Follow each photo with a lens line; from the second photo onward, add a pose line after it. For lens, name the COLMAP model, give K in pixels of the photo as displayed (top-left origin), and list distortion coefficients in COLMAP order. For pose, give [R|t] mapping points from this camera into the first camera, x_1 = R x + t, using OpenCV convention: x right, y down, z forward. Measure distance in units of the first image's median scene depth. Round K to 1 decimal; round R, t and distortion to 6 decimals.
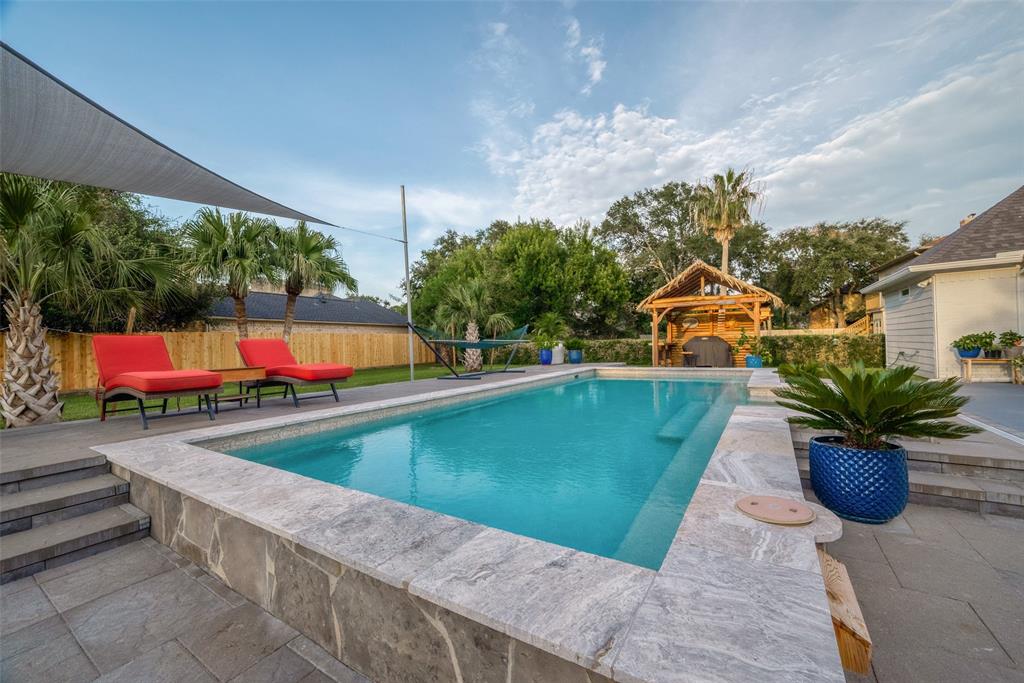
lens RADIAL K [[400.7, 0, 513.9], [0, 400.7, 342.8], [0, 0, 1]] dist [-0.006418, 0.000341]
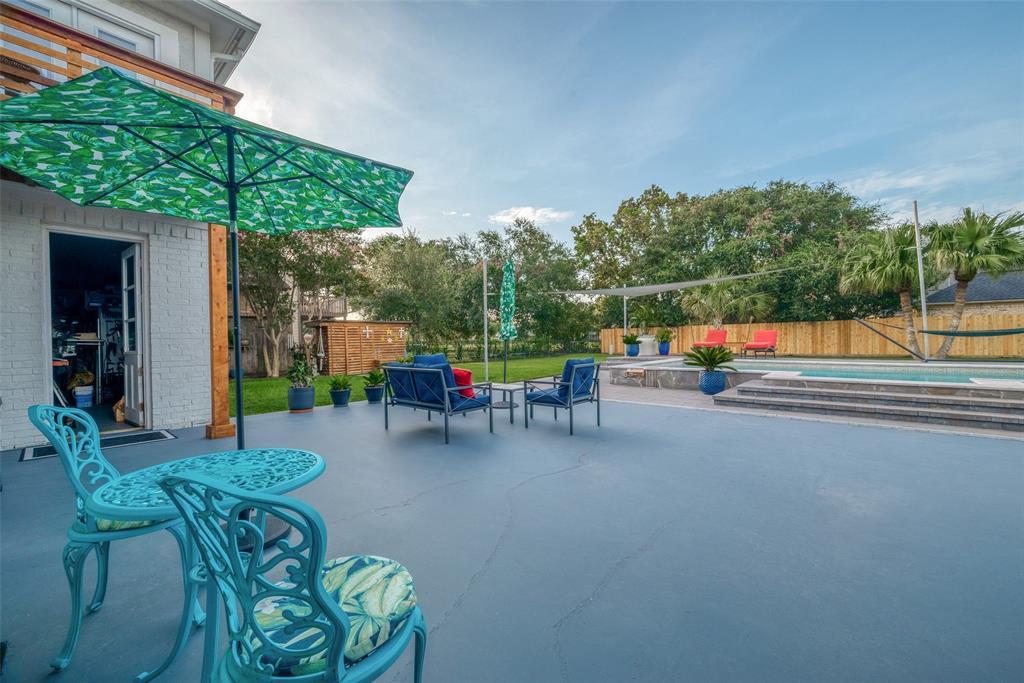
lens RADIAL K [[400.7, 0, 518.3], [0, 400.7, 339.0], [0, 0, 1]] dist [-0.006418, 0.000341]
pose [[-0.167652, 0.027130, -0.985473, 0.727035], [0.023692, 0.999443, 0.023484, -0.018483], [0.985561, -0.019410, -0.168202, 0.018812]]
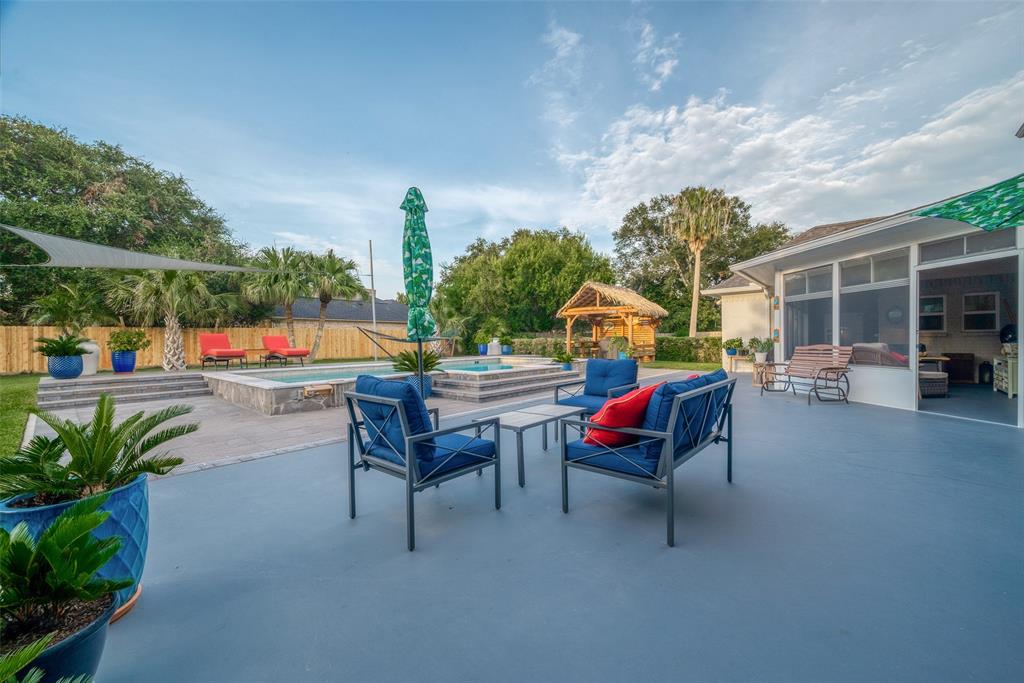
lens RADIAL K [[400.7, 0, 517.4], [0, 400.7, 344.9], [0, 0, 1]] dist [-0.006418, 0.000341]
pose [[0.989216, 0.019001, -0.145224, 0.345716], [-0.016476, 0.999692, 0.018570, -0.008197], [0.145532, -0.015977, 0.989224, -0.320007]]
